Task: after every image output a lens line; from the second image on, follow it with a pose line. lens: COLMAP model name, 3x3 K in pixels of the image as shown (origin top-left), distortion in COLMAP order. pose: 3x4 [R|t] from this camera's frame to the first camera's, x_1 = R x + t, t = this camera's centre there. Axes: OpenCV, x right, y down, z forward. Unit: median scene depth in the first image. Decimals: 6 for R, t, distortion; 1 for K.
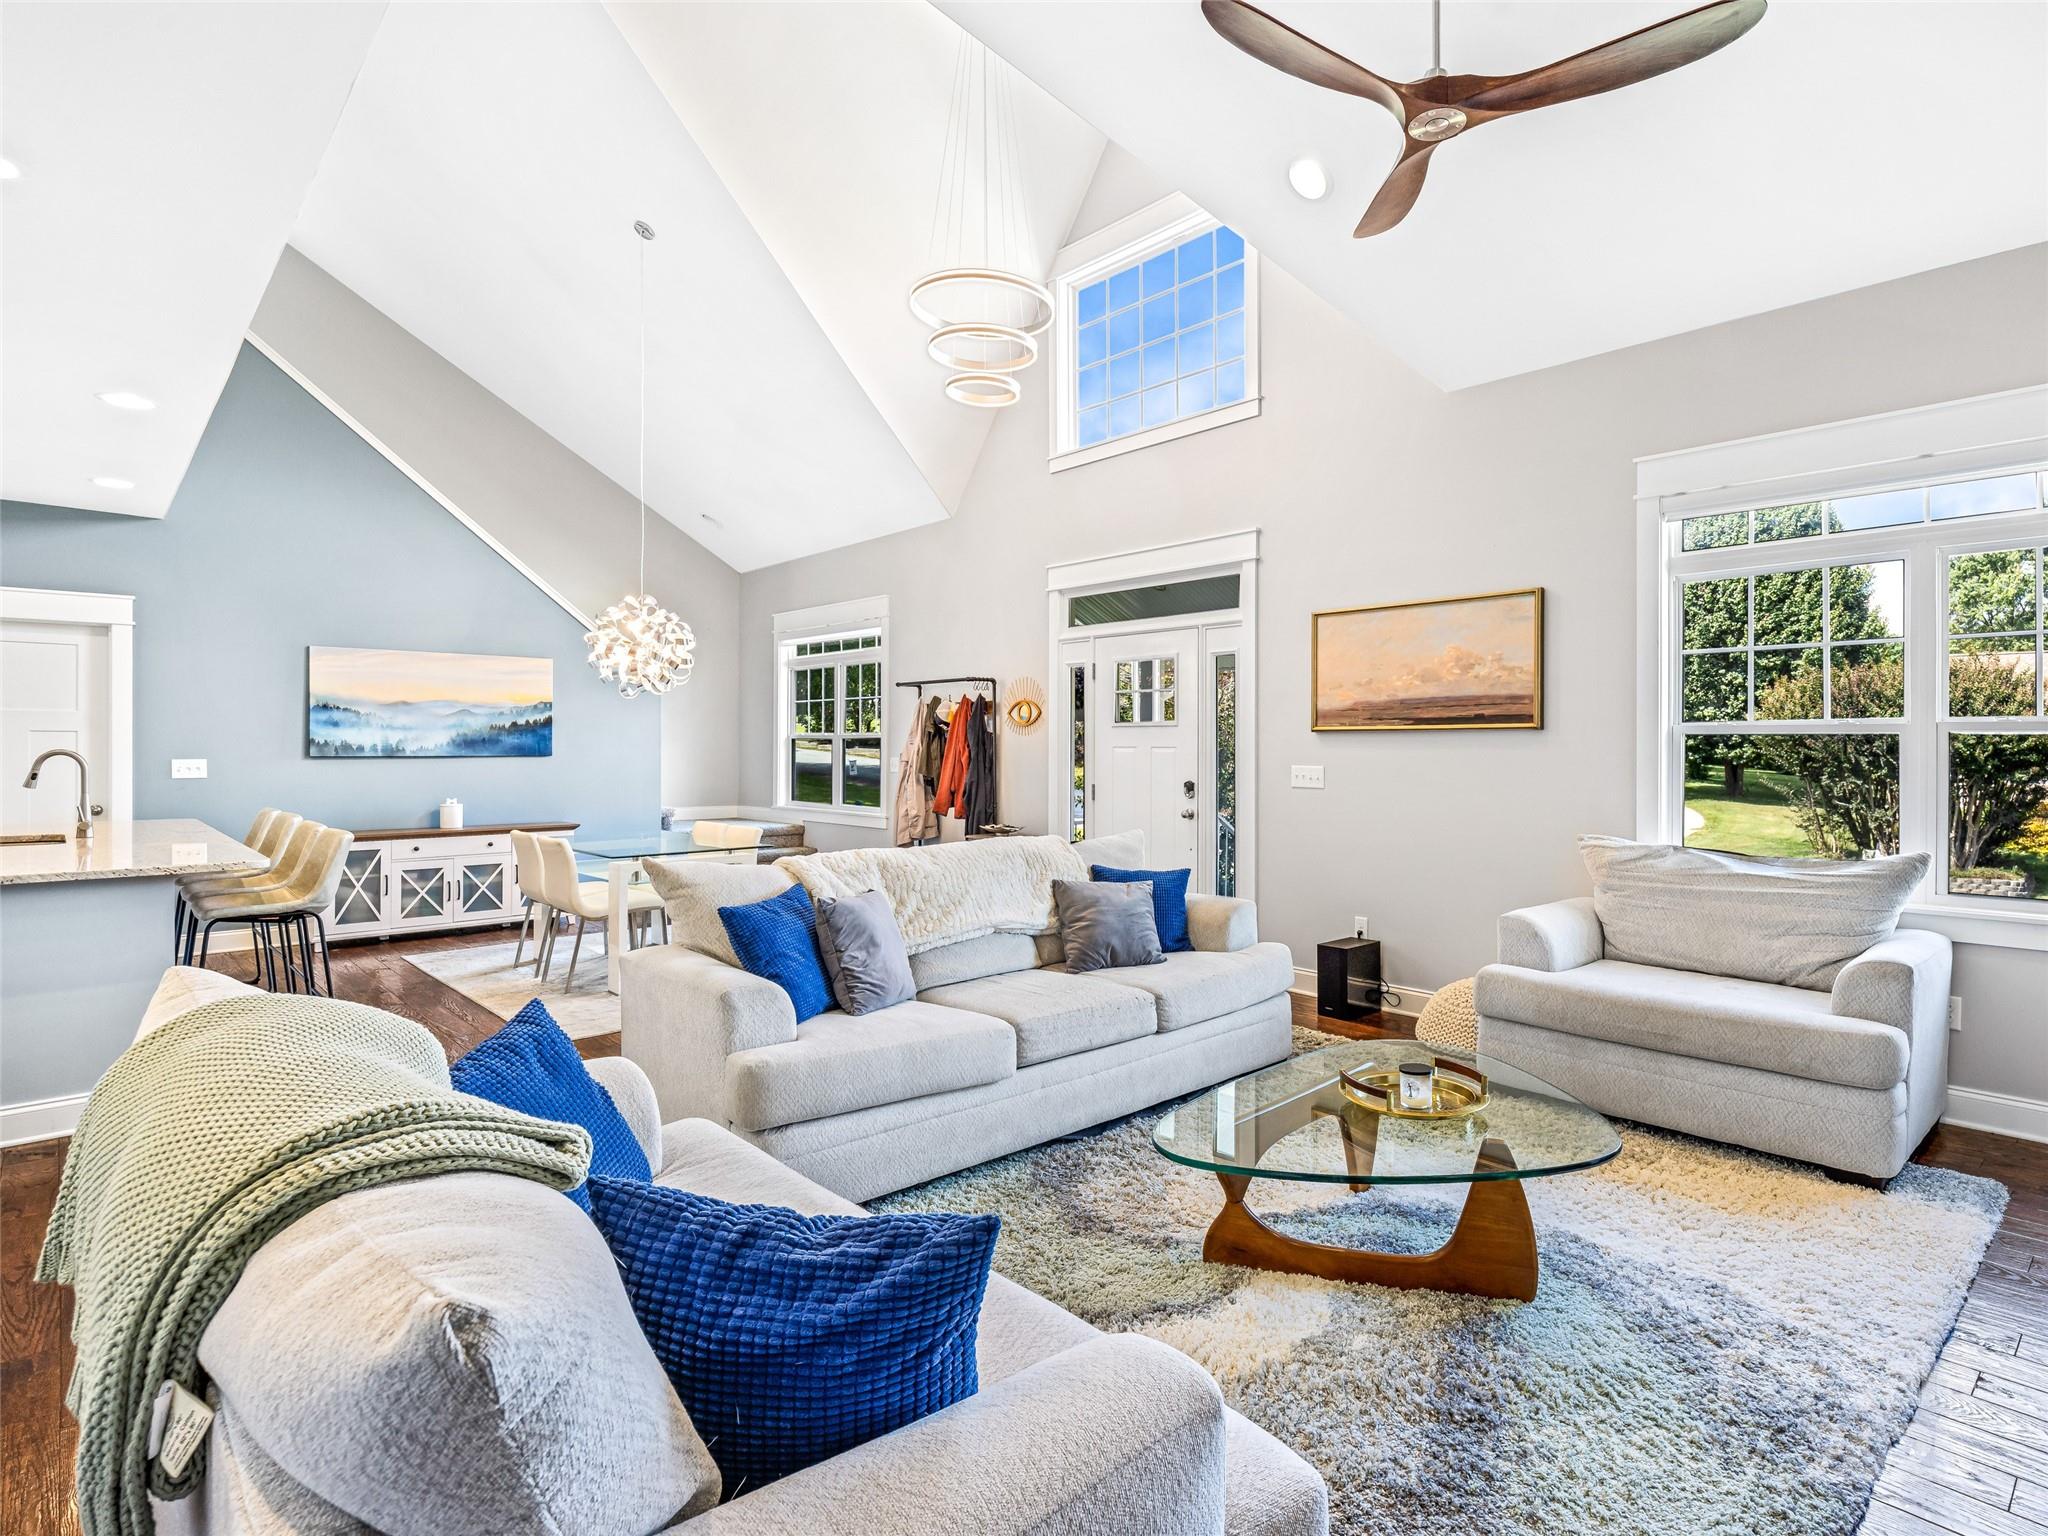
lens RADIAL K [[1058.4, 0, 1129.8], [0, 1058.4, 741.7], [0, 0, 1]] dist [-0.001229, -0.000398]
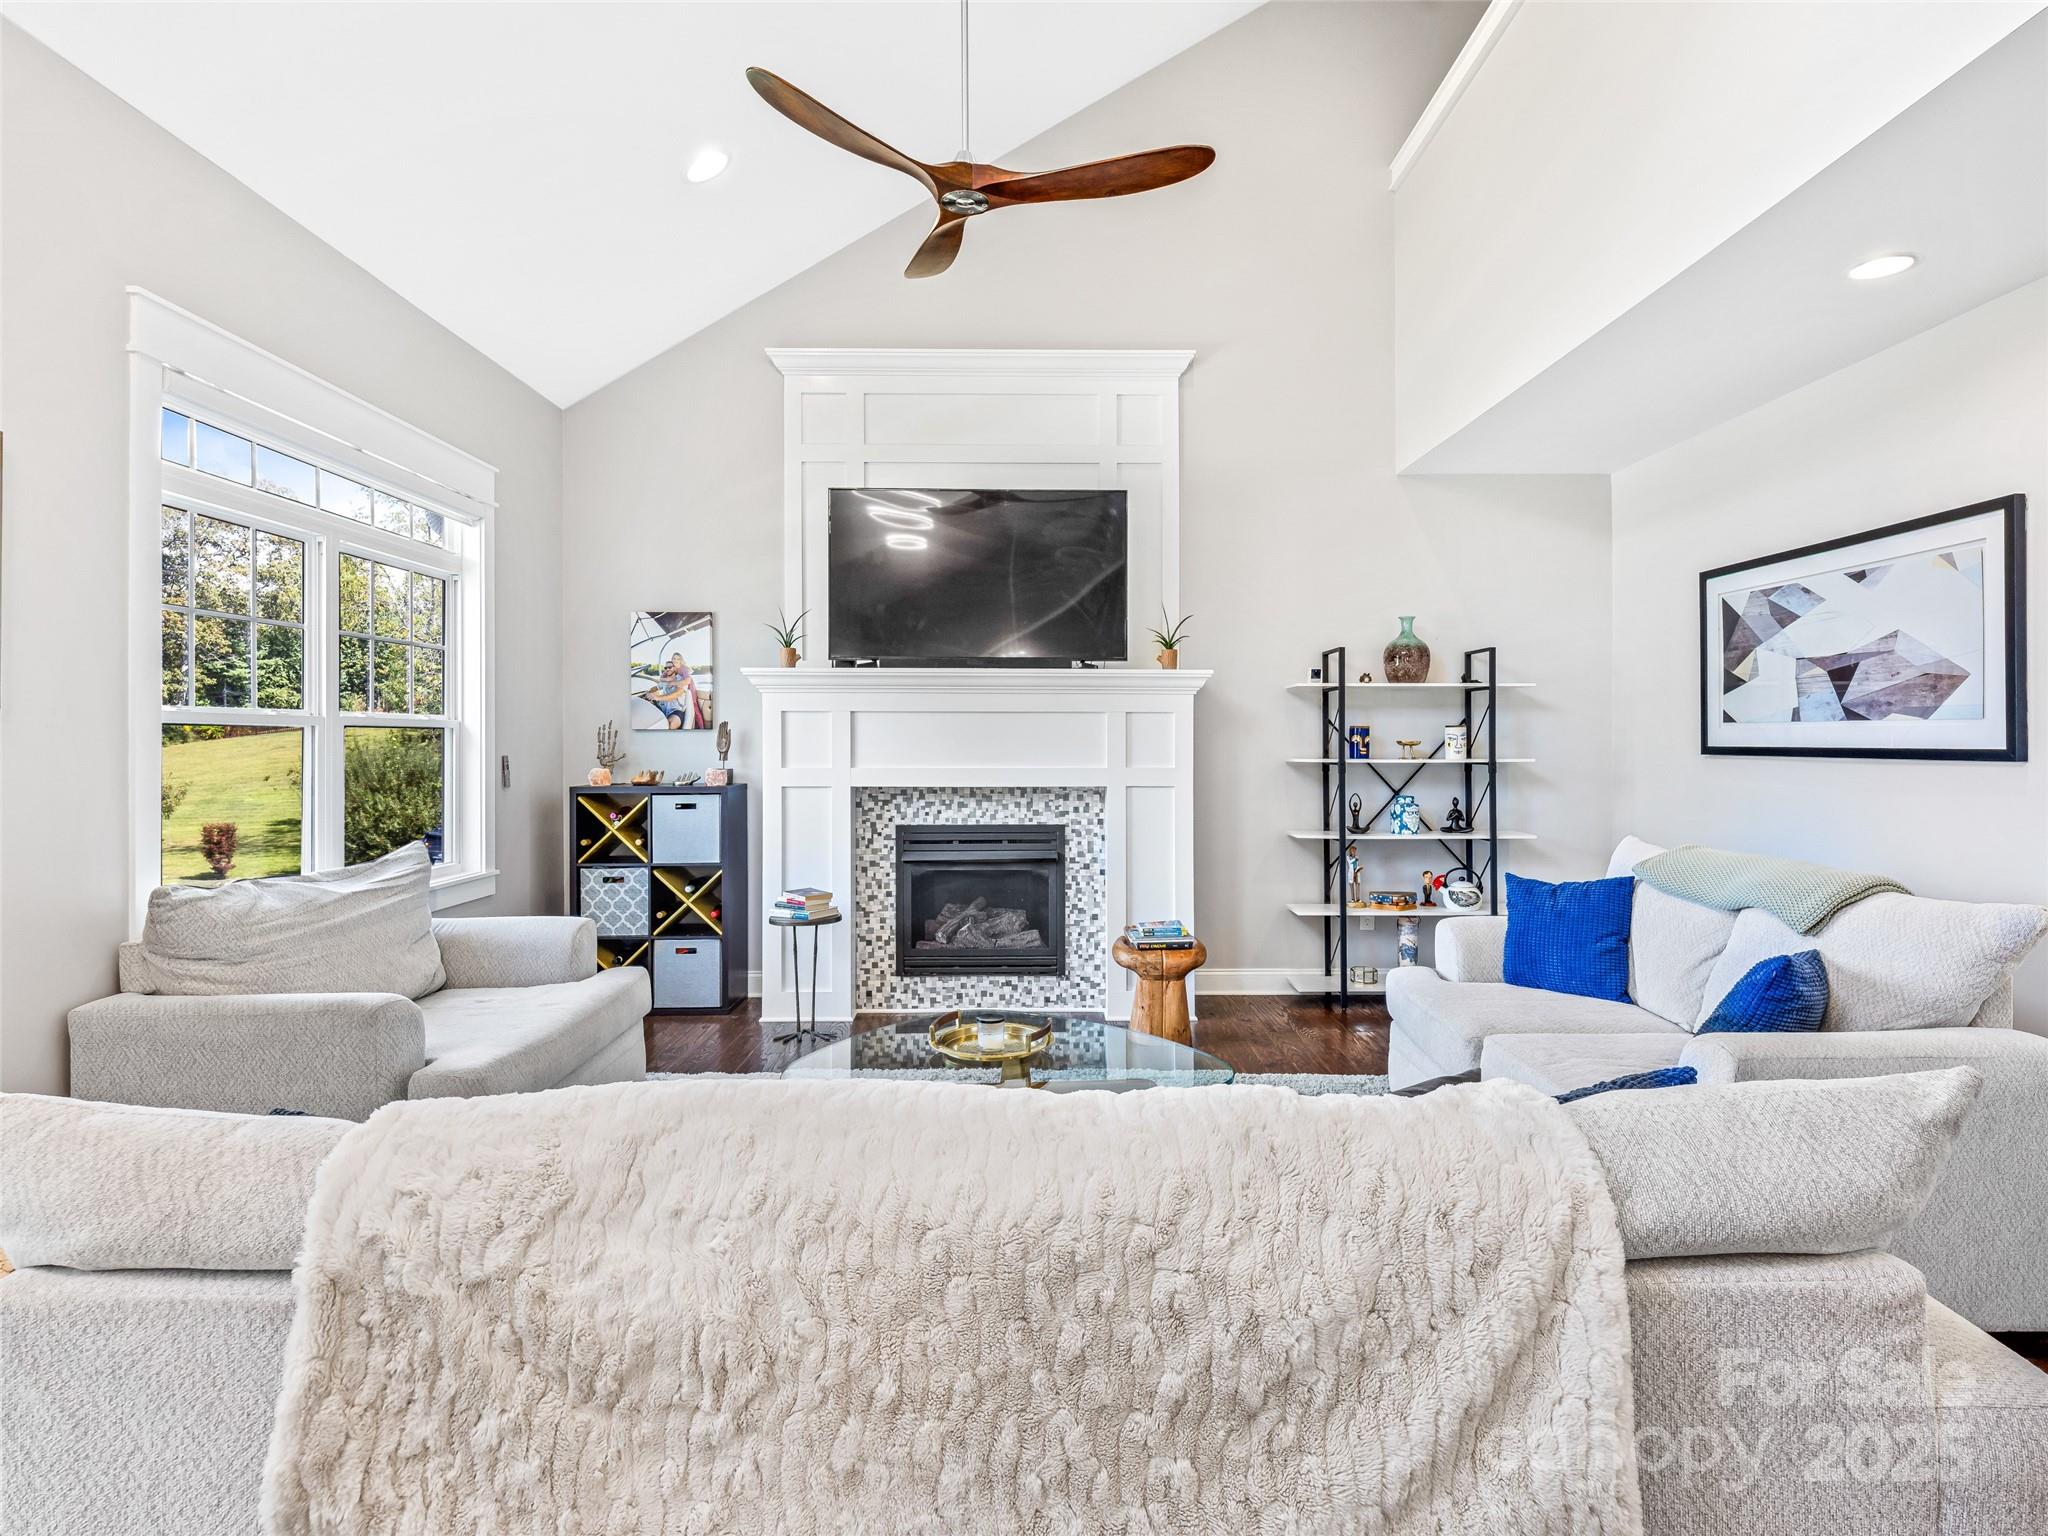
lens RADIAL K [[1071.2, 0, 1062.0], [0, 1071.2, 743.7], [0, 0, 1]] dist [0.019767, -0.035028]
pose [[-0.725942, -0.002817, 0.687750, -0.278053], [-0.003350, 0.999994, 0.000560, 0.002953], [-0.687748, -0.001898, -0.725947, 0.829769]]
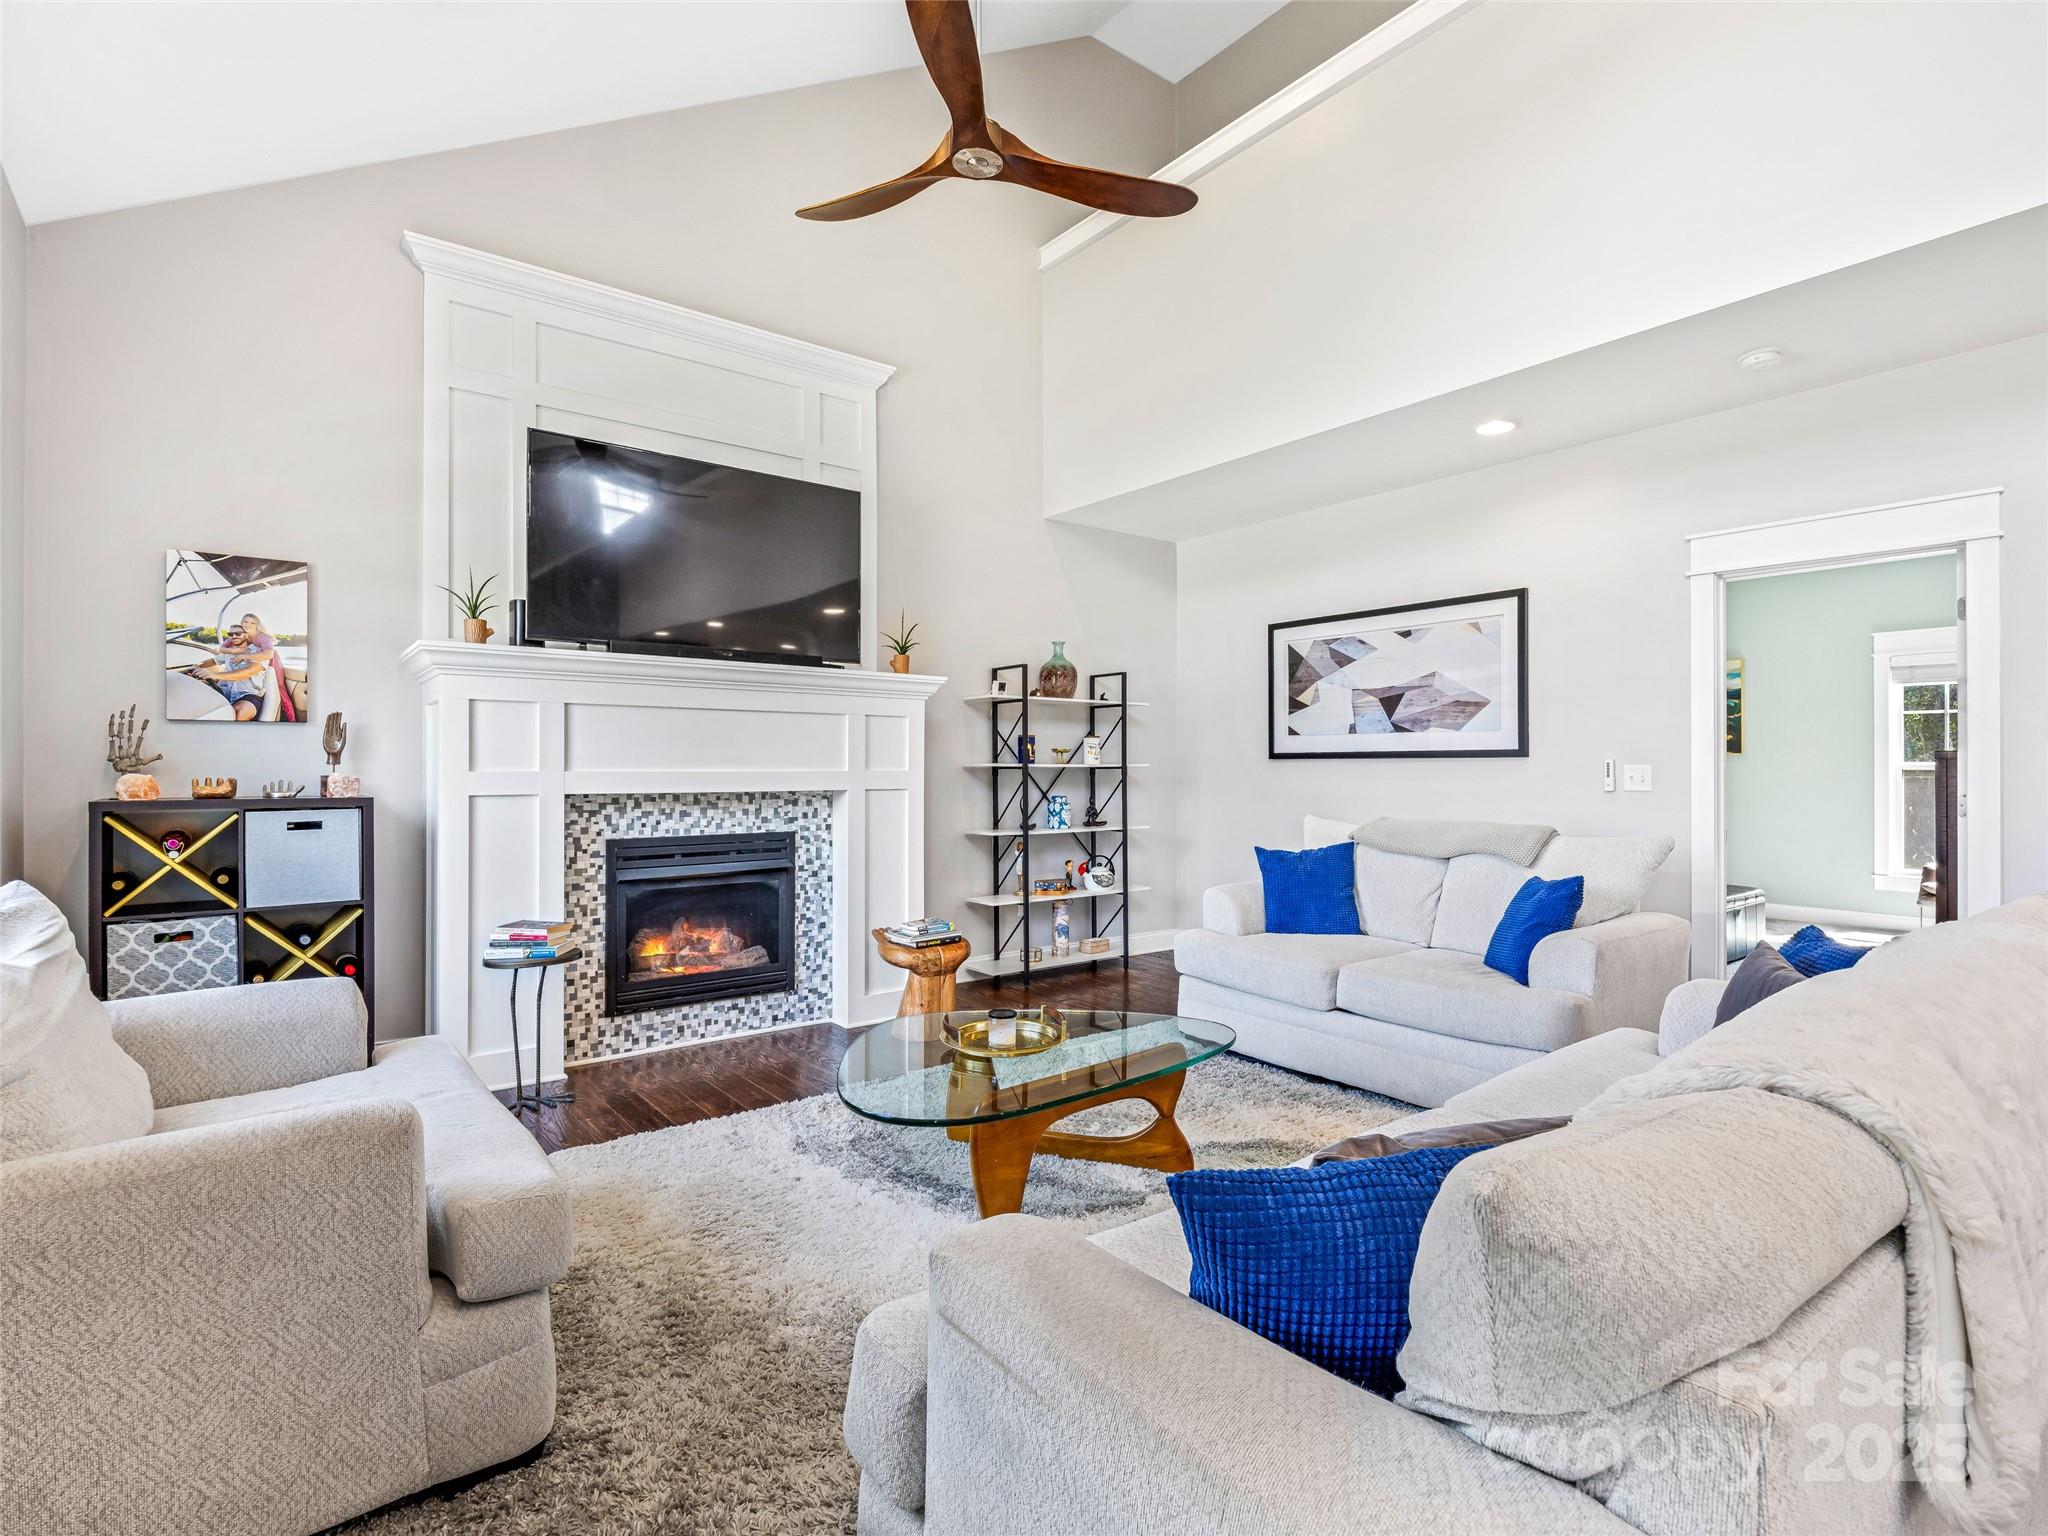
lens RADIAL K [[997.2, 0, 1067.6], [0, 997.2, 763.6], [0, 0, 1]] dist [-0.000785, -0.000759]
pose [[-0.994546, 0.000500, 0.104300, 0.039052], [-0.000305, 0.999970, -0.007703, 0.023305], [-0.104301, -0.007692, -0.994516, 0.945799]]
